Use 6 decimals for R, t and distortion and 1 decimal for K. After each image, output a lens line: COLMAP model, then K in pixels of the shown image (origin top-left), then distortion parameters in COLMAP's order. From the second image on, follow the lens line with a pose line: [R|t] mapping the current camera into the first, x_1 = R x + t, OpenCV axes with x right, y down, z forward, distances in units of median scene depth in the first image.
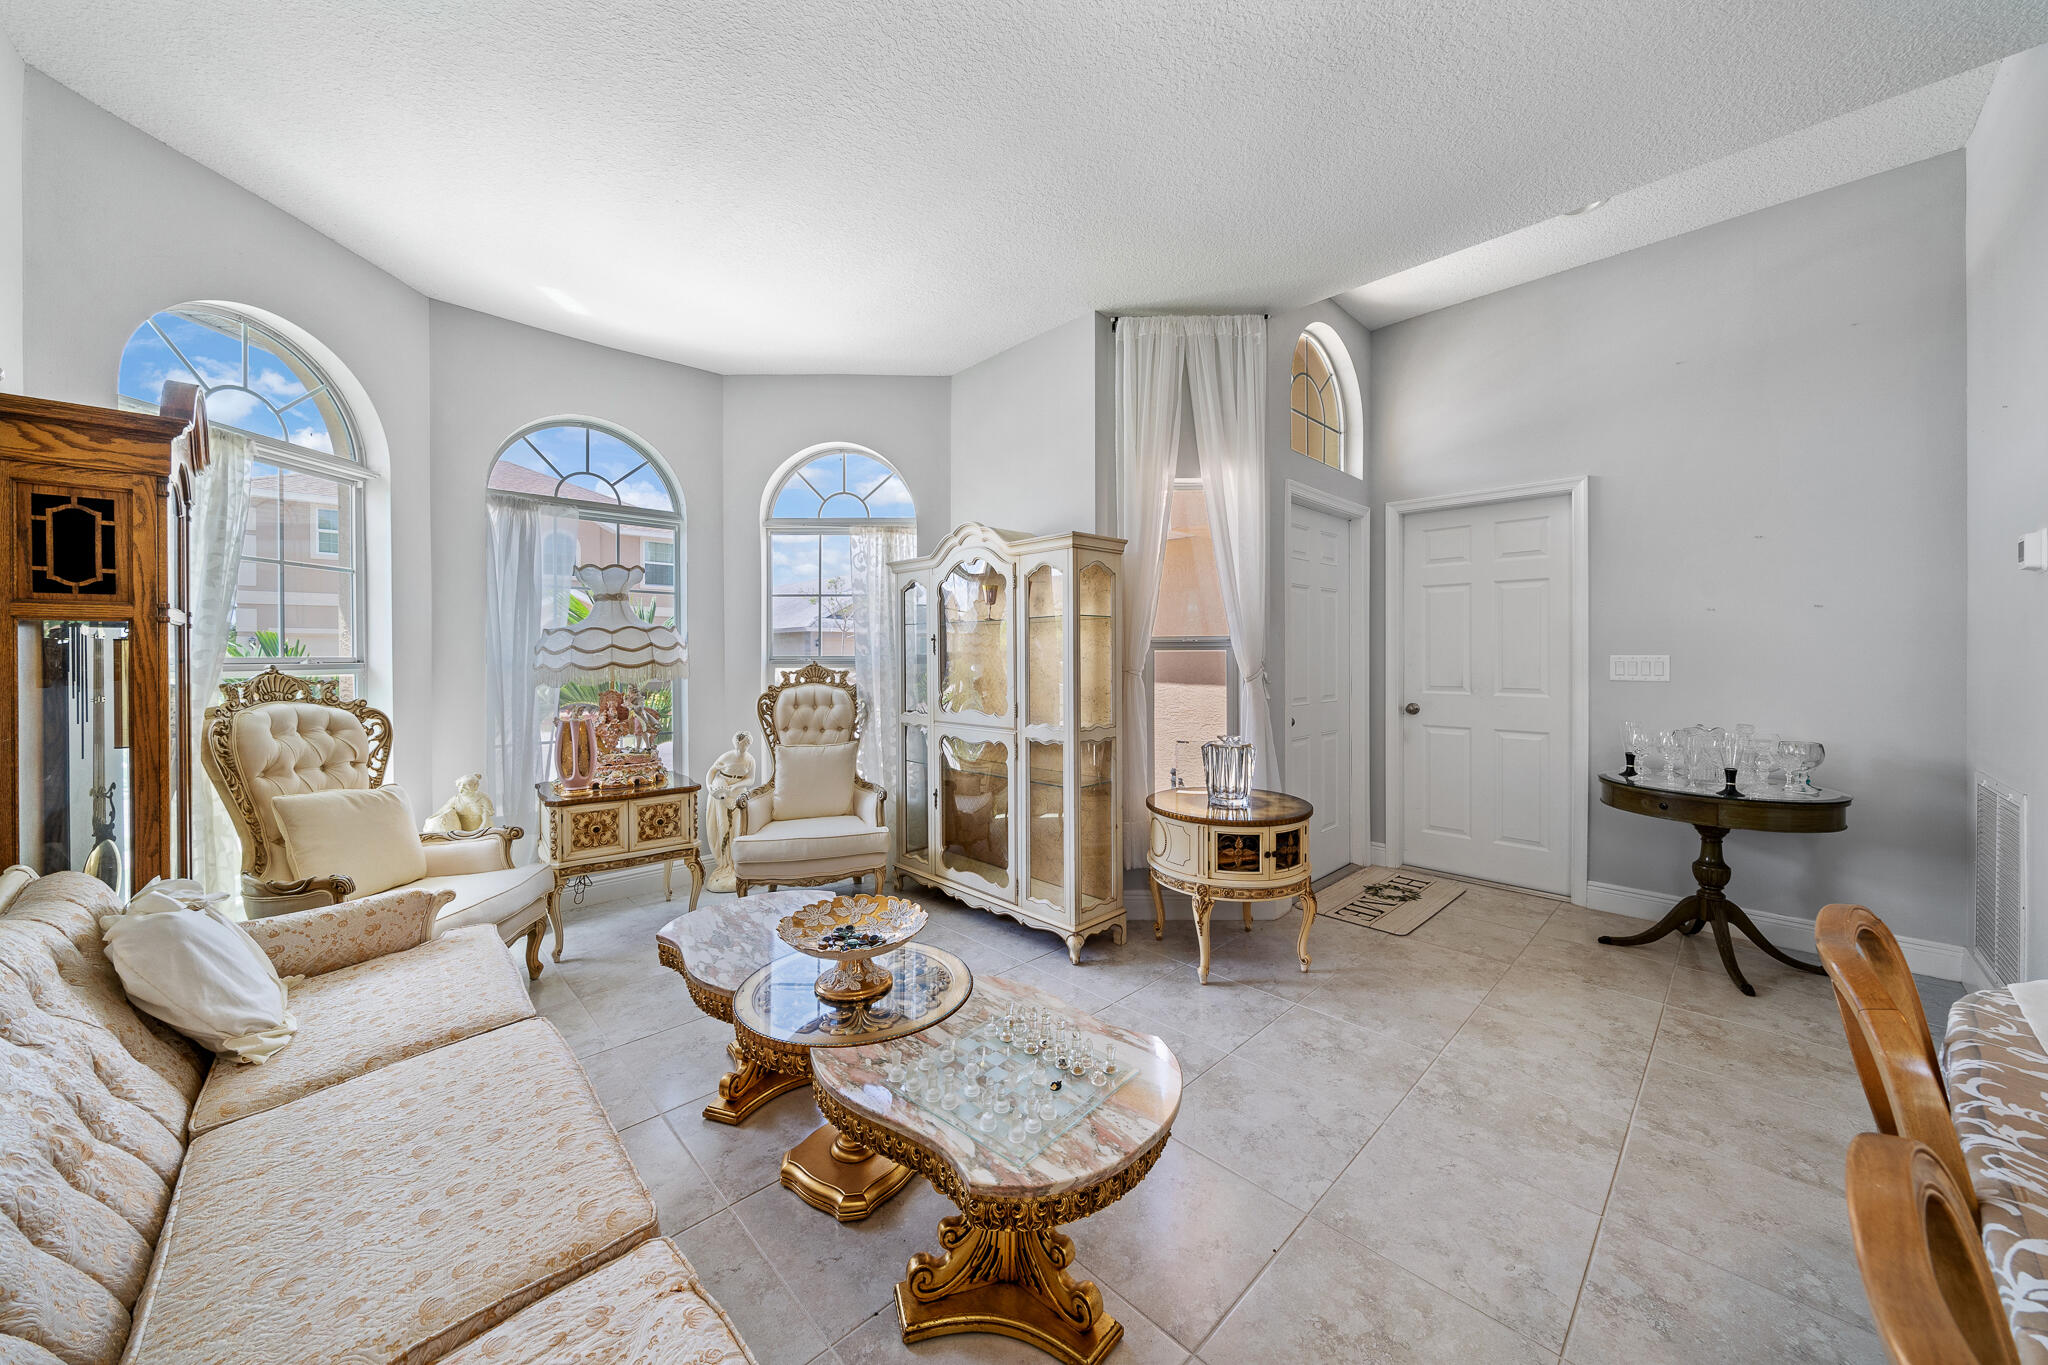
lens RADIAL K [[725.7, 0, 1023.9], [0, 725.7, 661.6], [0, 0, 1]] dist [-0.000338, -0.000024]
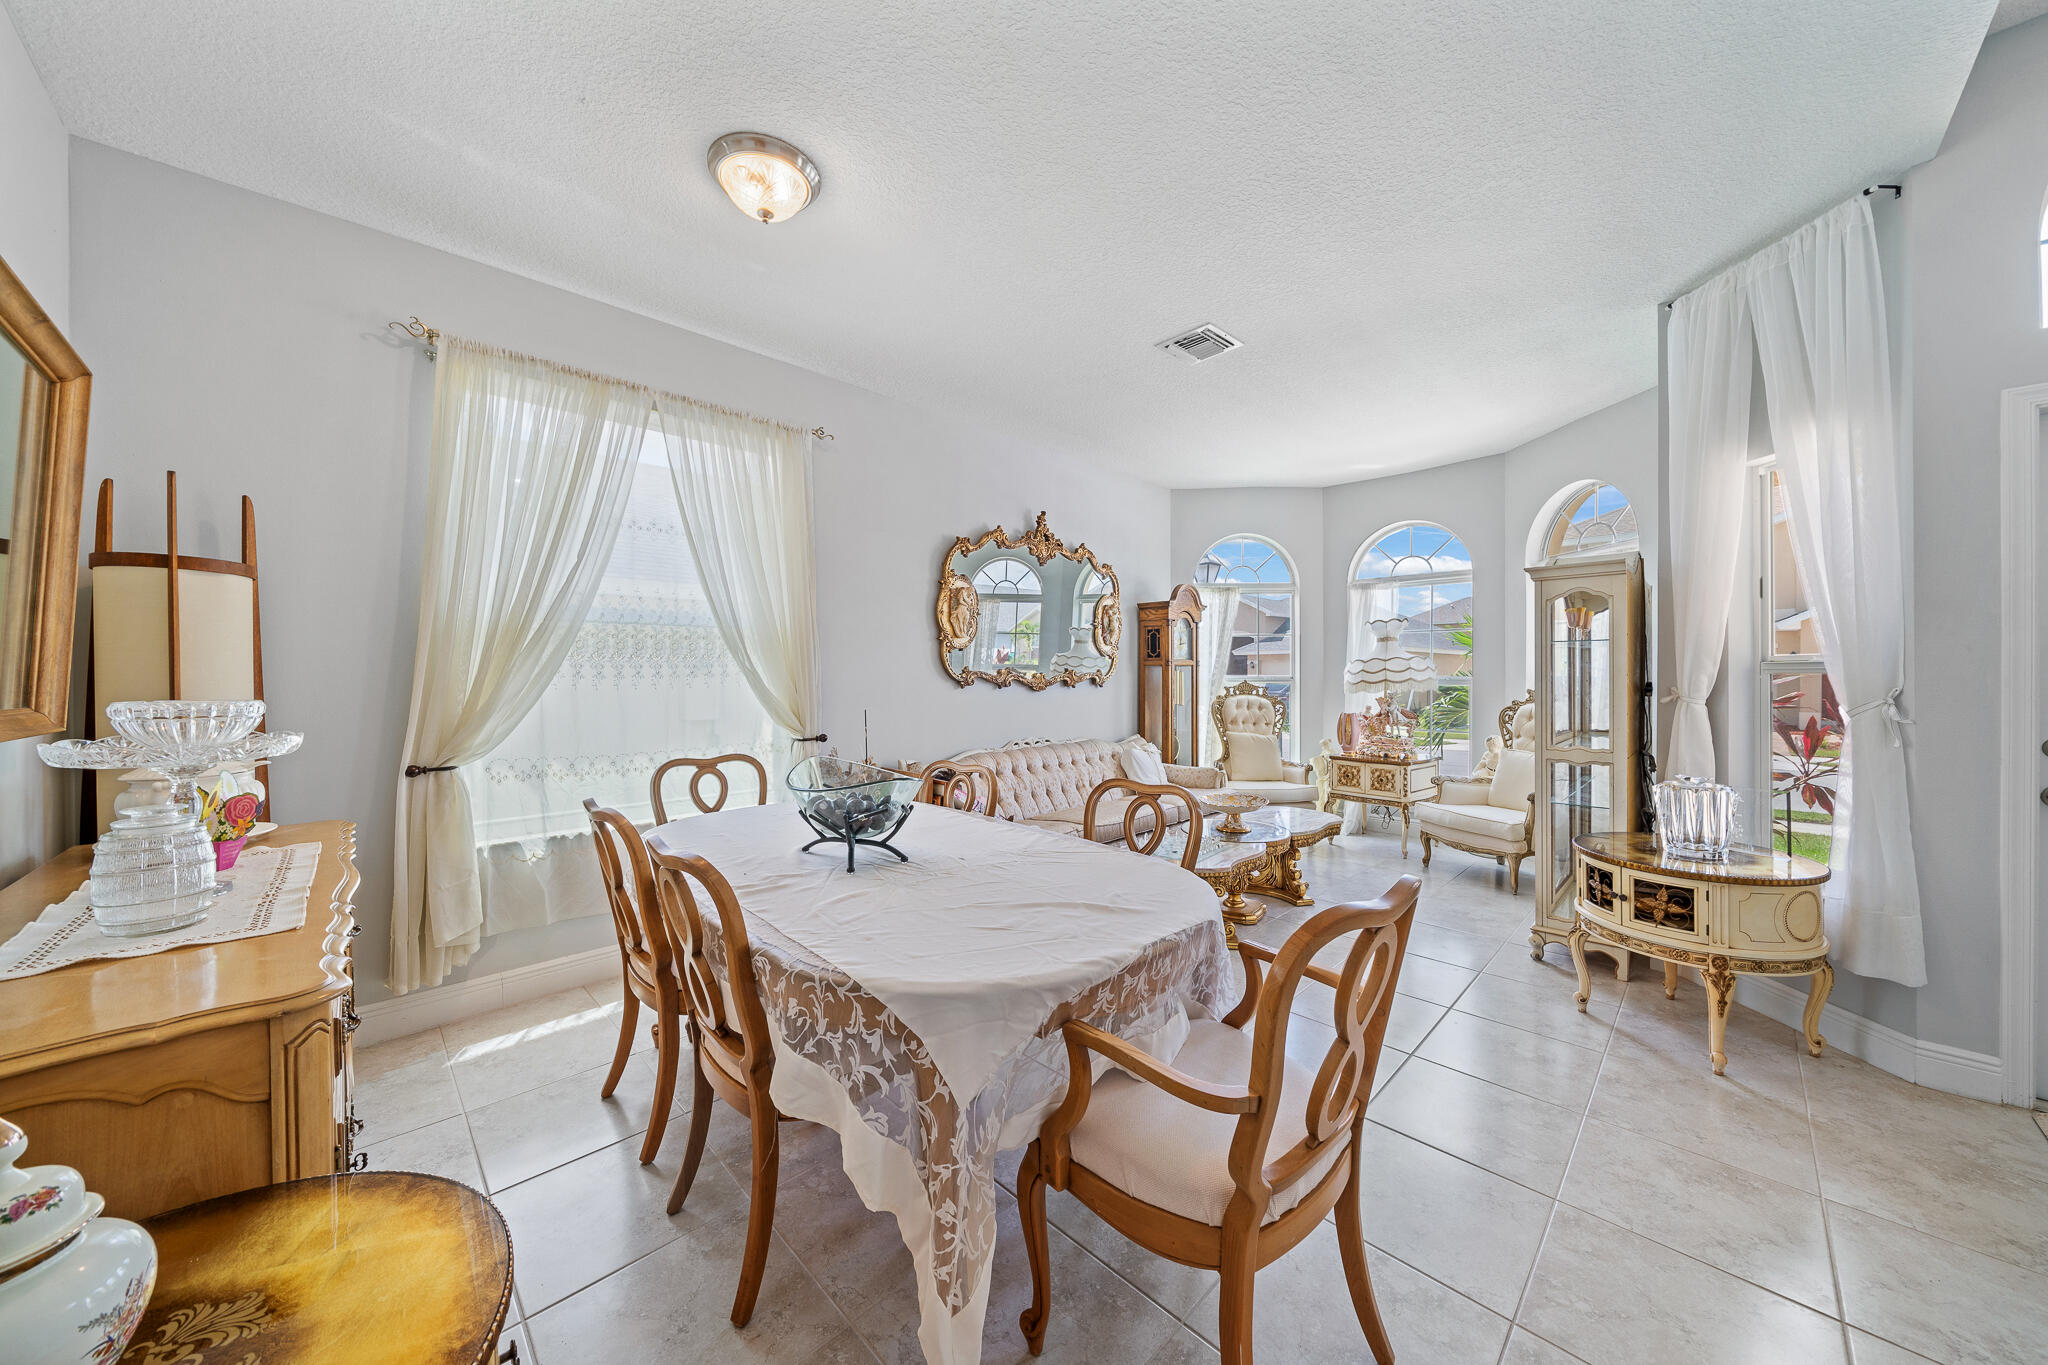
lens RADIAL K [[703.7, 0, 1030.6], [0, 703.7, 677.4], [0, 0, 1]] dist [0.000286, 0.000038]
pose [[0.020326, 0.007884, -0.999762, 1.134381], [-0.003567, 0.999963, 0.007813, -0.015808], [0.999787, 0.003407, 0.020354, 0.213062]]
